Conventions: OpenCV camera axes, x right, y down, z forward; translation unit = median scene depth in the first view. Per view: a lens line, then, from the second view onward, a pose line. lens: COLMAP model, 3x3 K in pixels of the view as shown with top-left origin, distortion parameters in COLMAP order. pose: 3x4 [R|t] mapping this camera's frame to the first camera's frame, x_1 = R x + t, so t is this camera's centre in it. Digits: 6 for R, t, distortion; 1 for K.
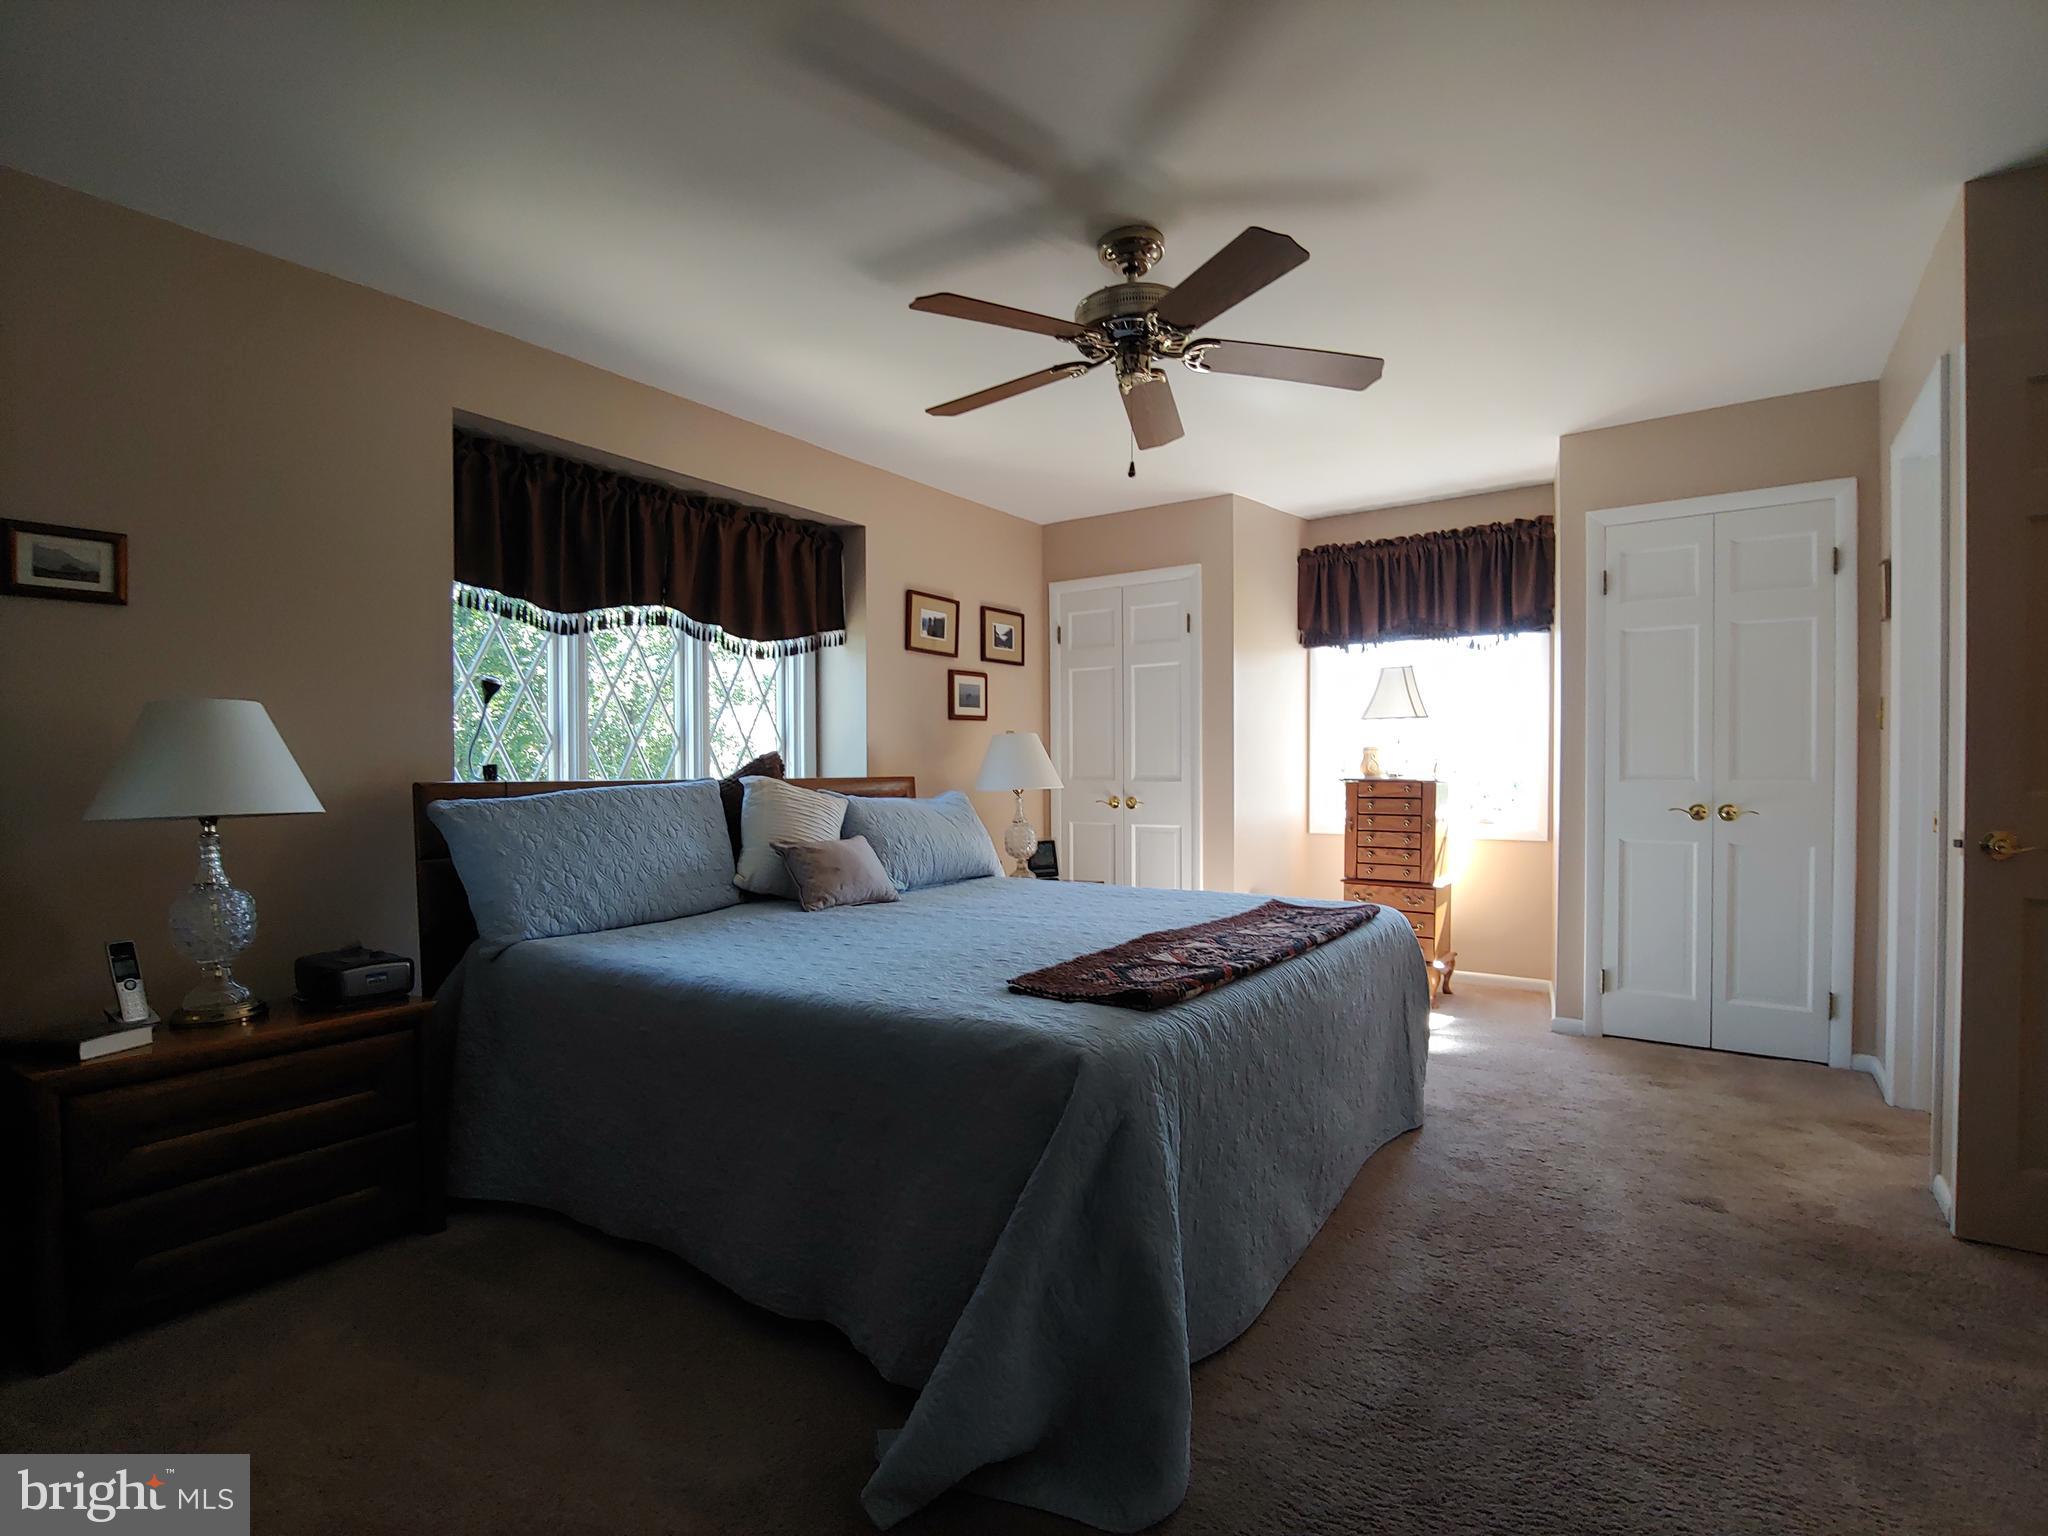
lens RADIAL K [[963.6, 0, 1024.0], [0, 963.6, 768.0], [0, 0, 1]] dist [-0.044342, 0.000098]
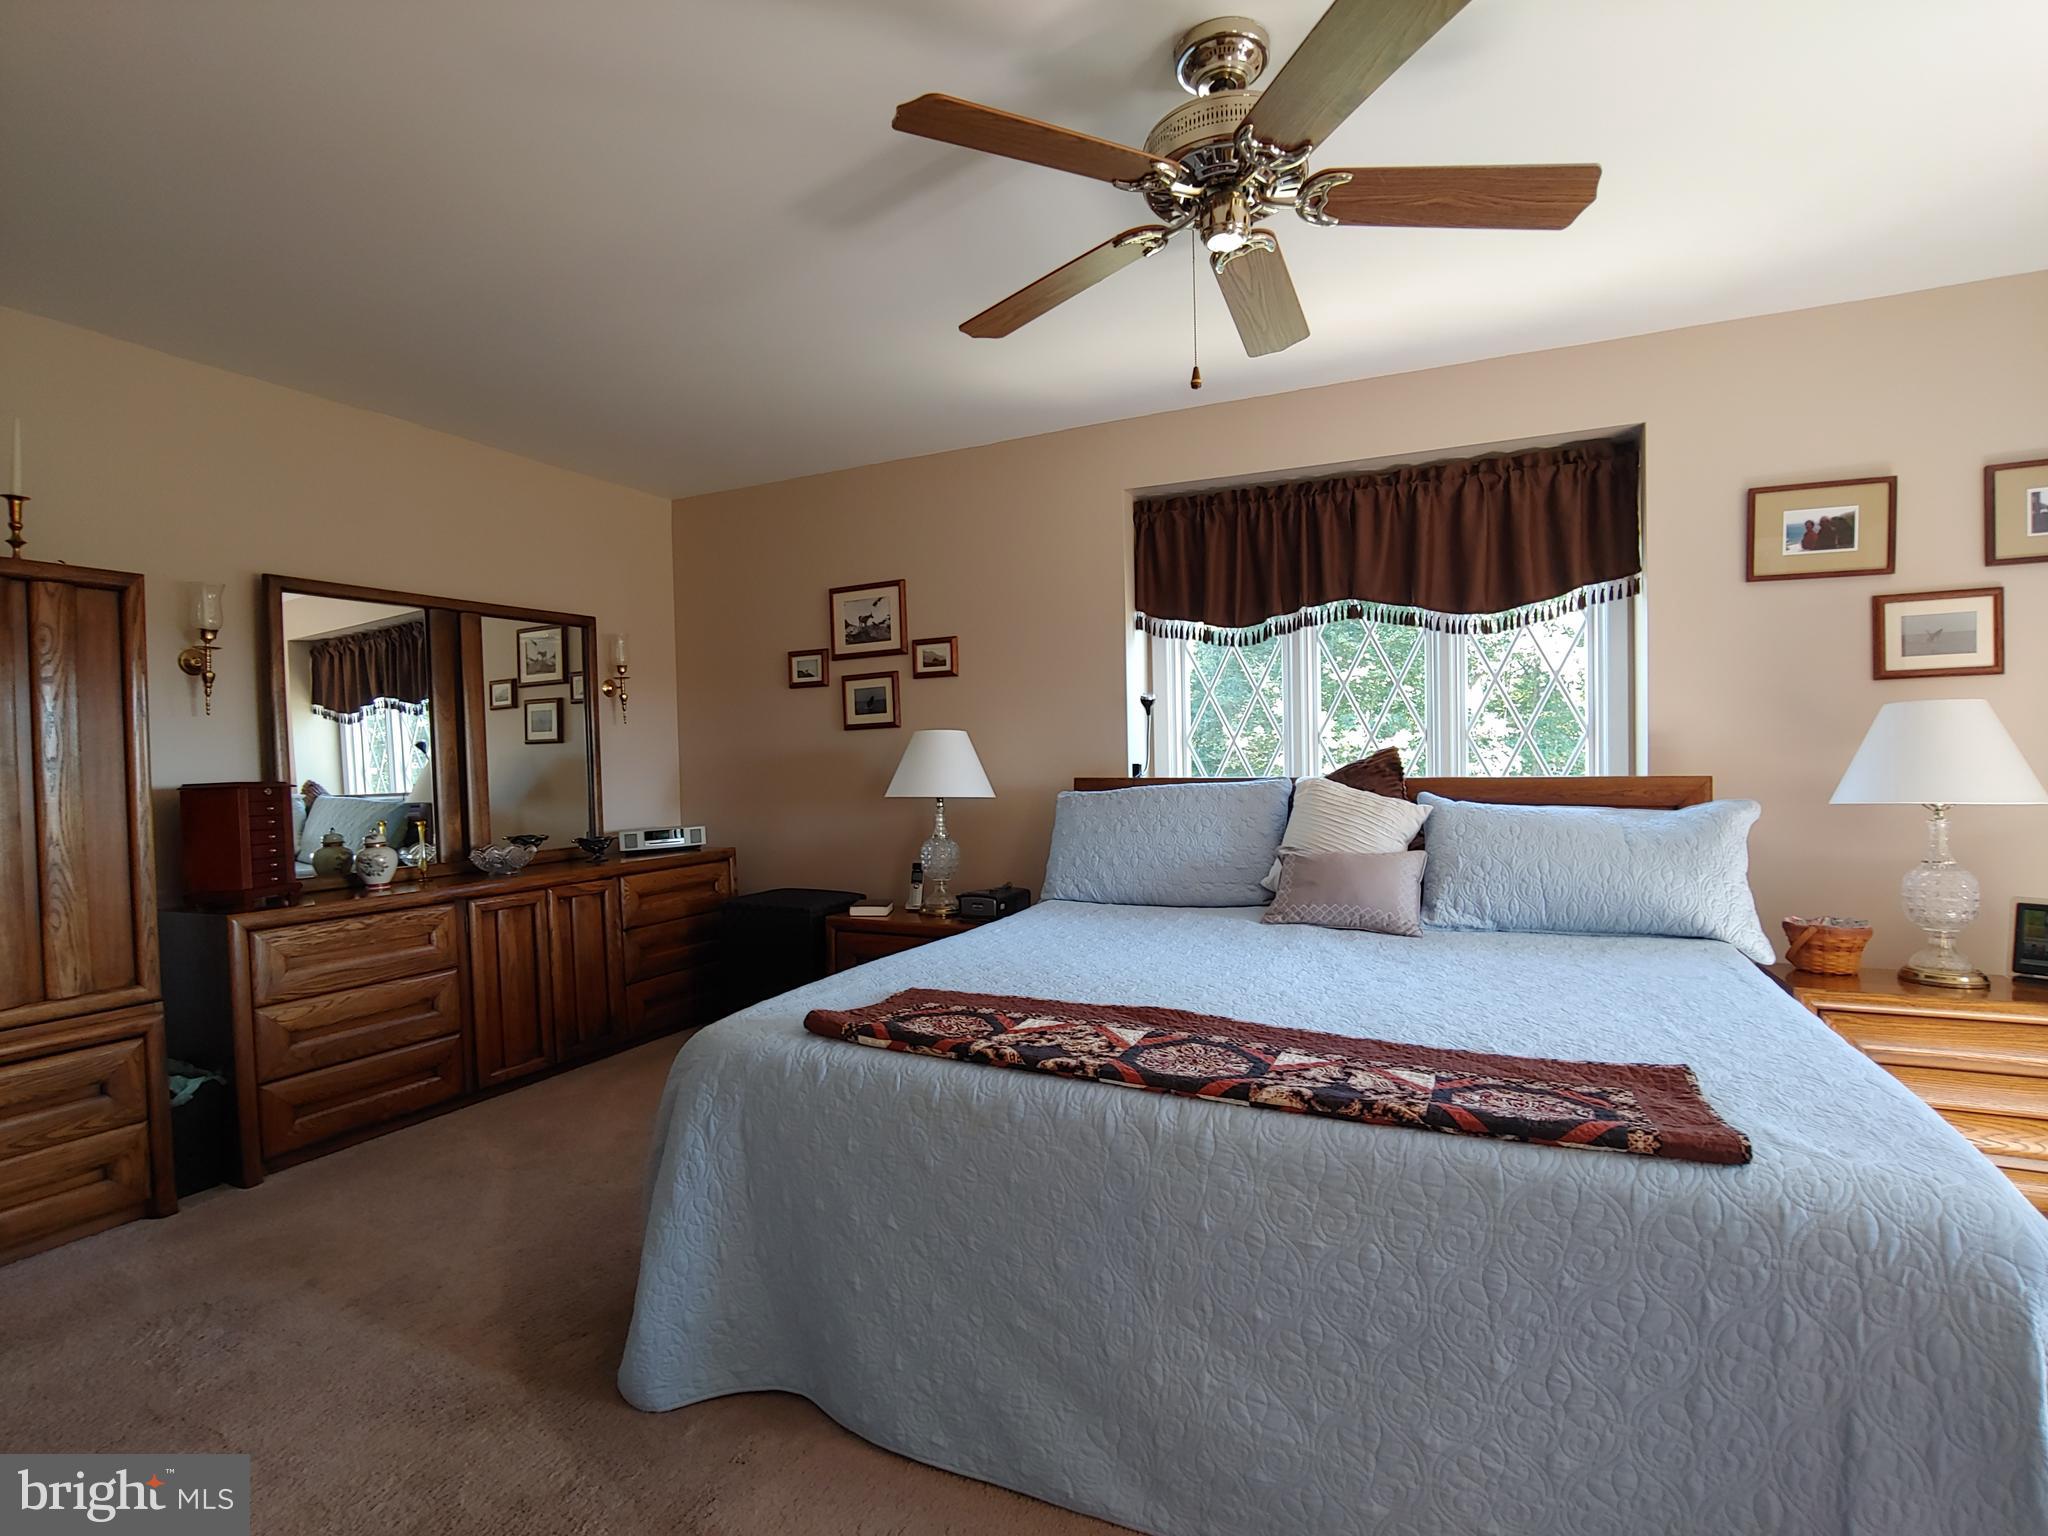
lens RADIAL K [[946.5, 0, 1024.0], [0, 946.5, 768.0], [0, 0, 1]] dist [-0.052801, 0.000290]
pose [[0.164449, -0.000275, -0.986385, 0.509063], [0.009388, 0.999955, 0.001286, -0.001549], [0.986341, -0.009472, 0.164445, 0.509569]]
